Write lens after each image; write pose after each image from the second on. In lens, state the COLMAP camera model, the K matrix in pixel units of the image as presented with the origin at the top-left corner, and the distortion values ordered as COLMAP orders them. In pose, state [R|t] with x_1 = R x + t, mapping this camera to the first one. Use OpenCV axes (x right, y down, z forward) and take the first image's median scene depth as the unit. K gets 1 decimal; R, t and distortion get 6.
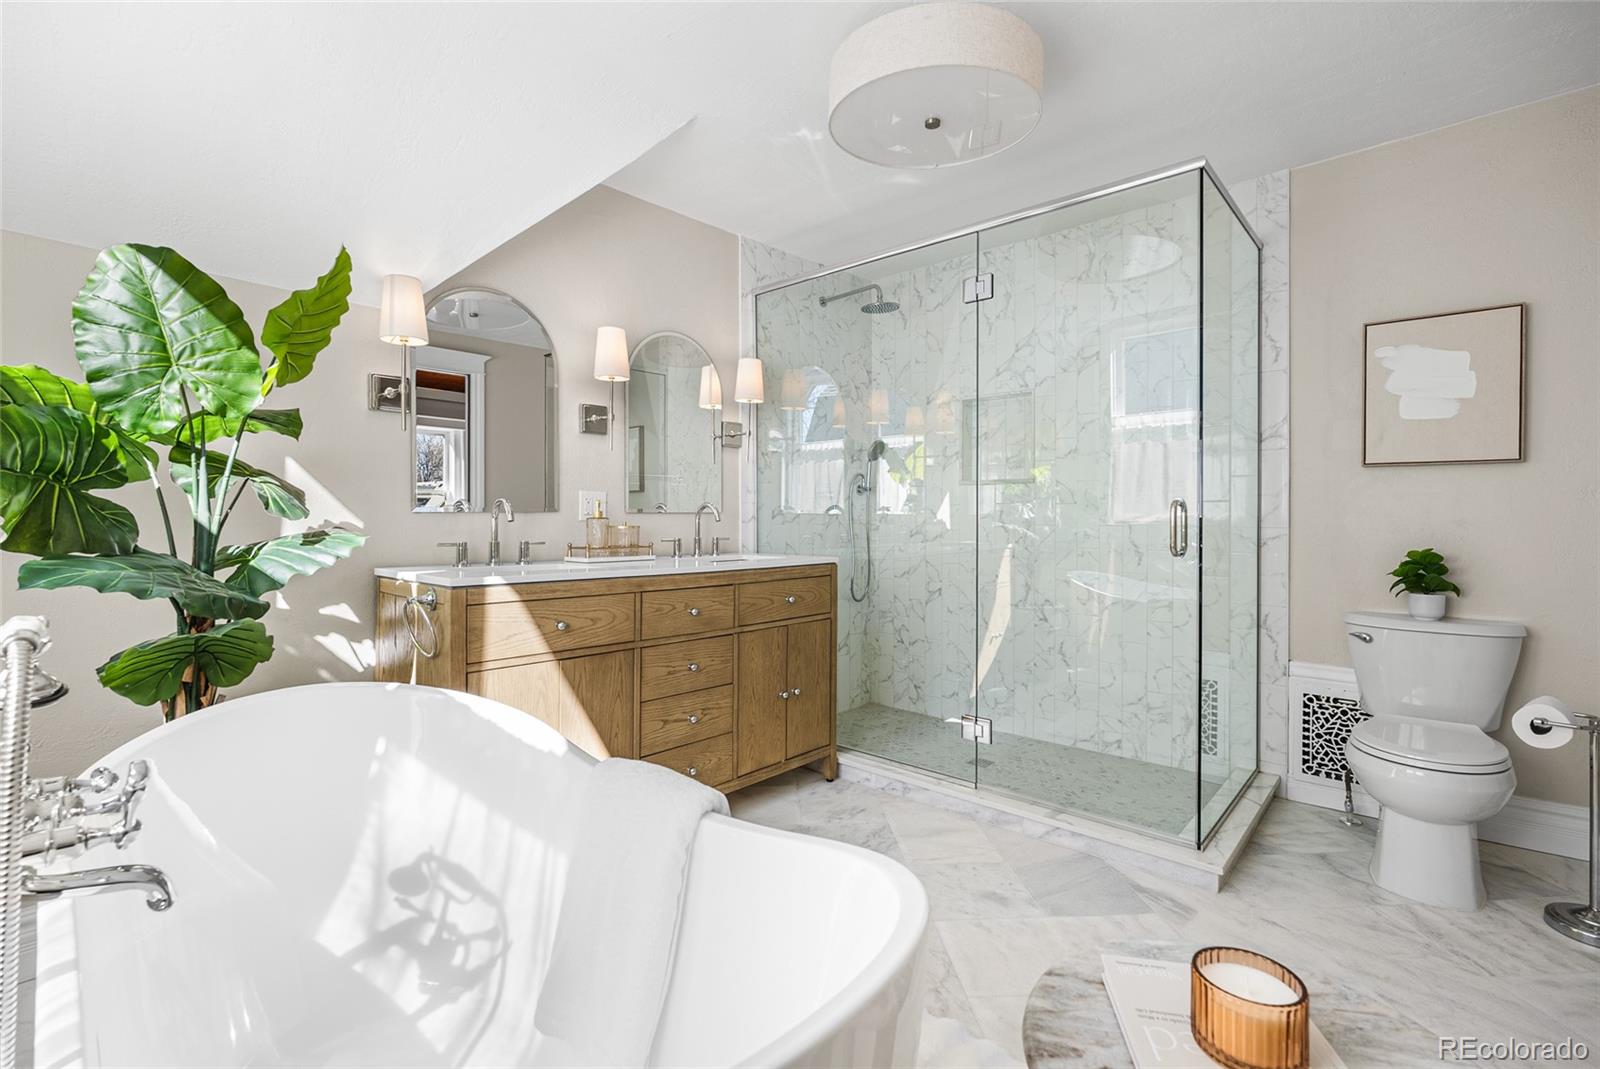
lens RADIAL K [[715.1, 0, 784.1], [0, 715.1, 521.6], [0, 0, 1]] dist [-0.007404, 0.000406]
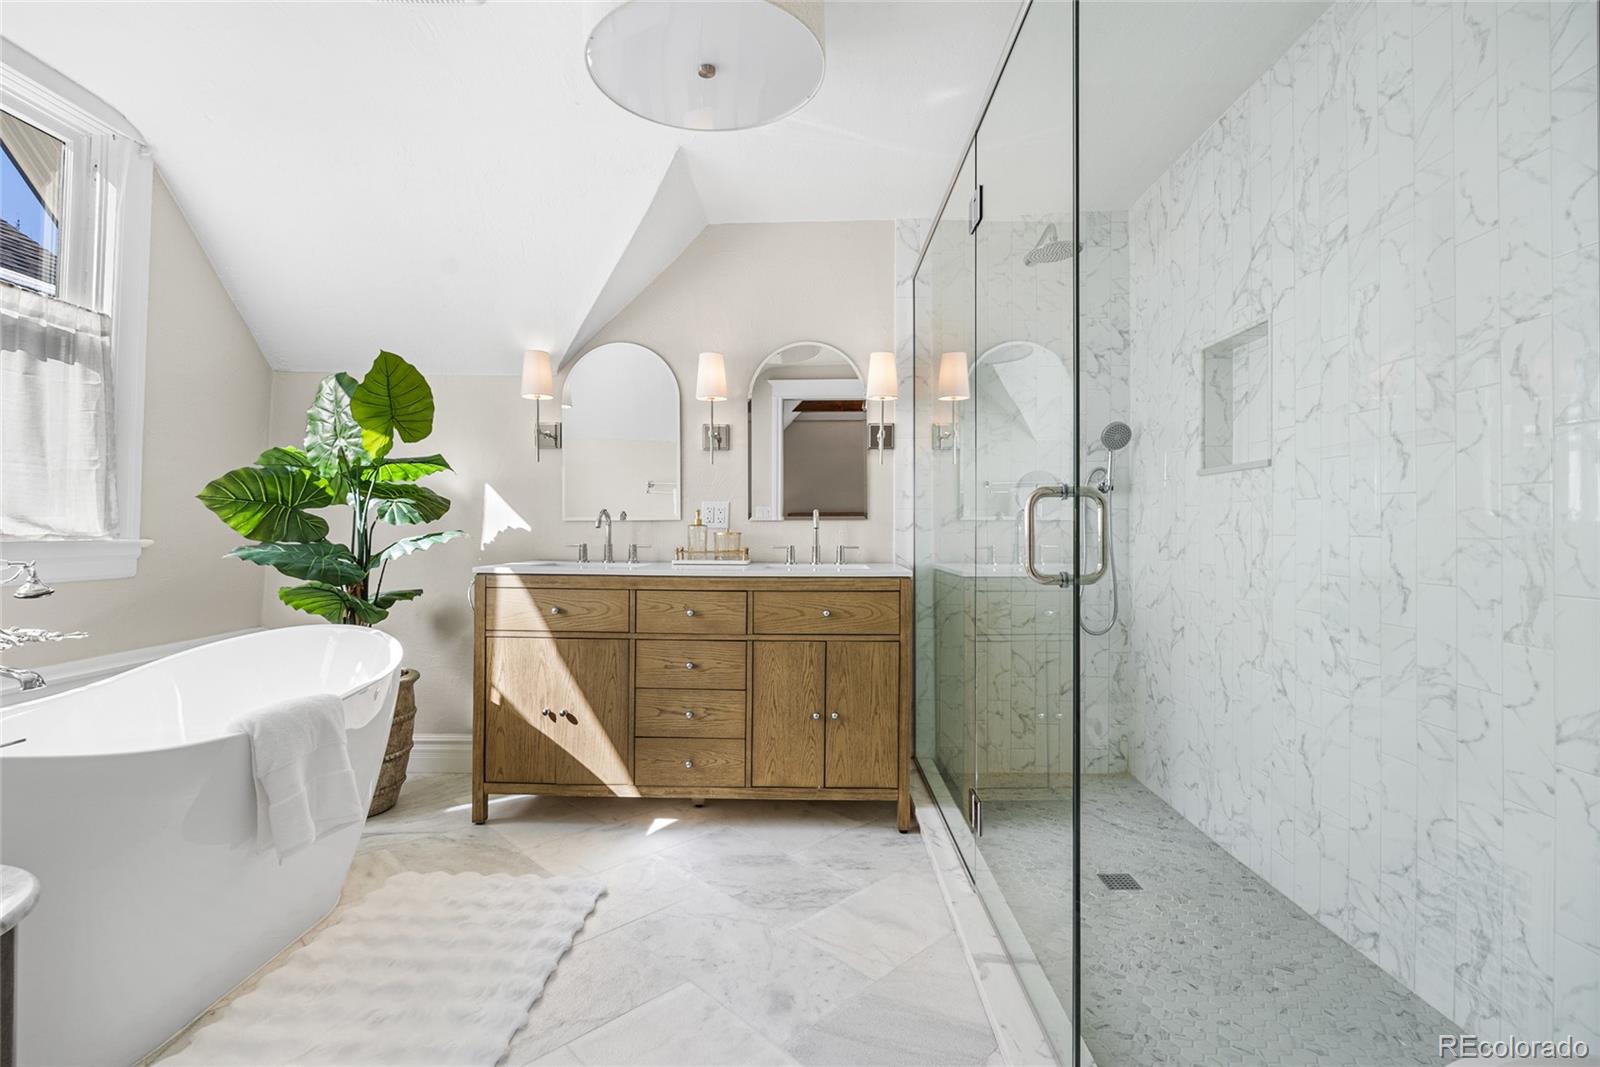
lens RADIAL K [[715.1, 0, 793.8], [0, 715.1, 531.4], [0, 0, 1]] dist [-0.007404, 0.000406]
pose [[0.663970, 0.001167, -0.747759, 0.703863], [-0.005561, 0.999979, -0.003378, 0.007631], [0.747739, 0.006401, 0.663962, 0.379099]]
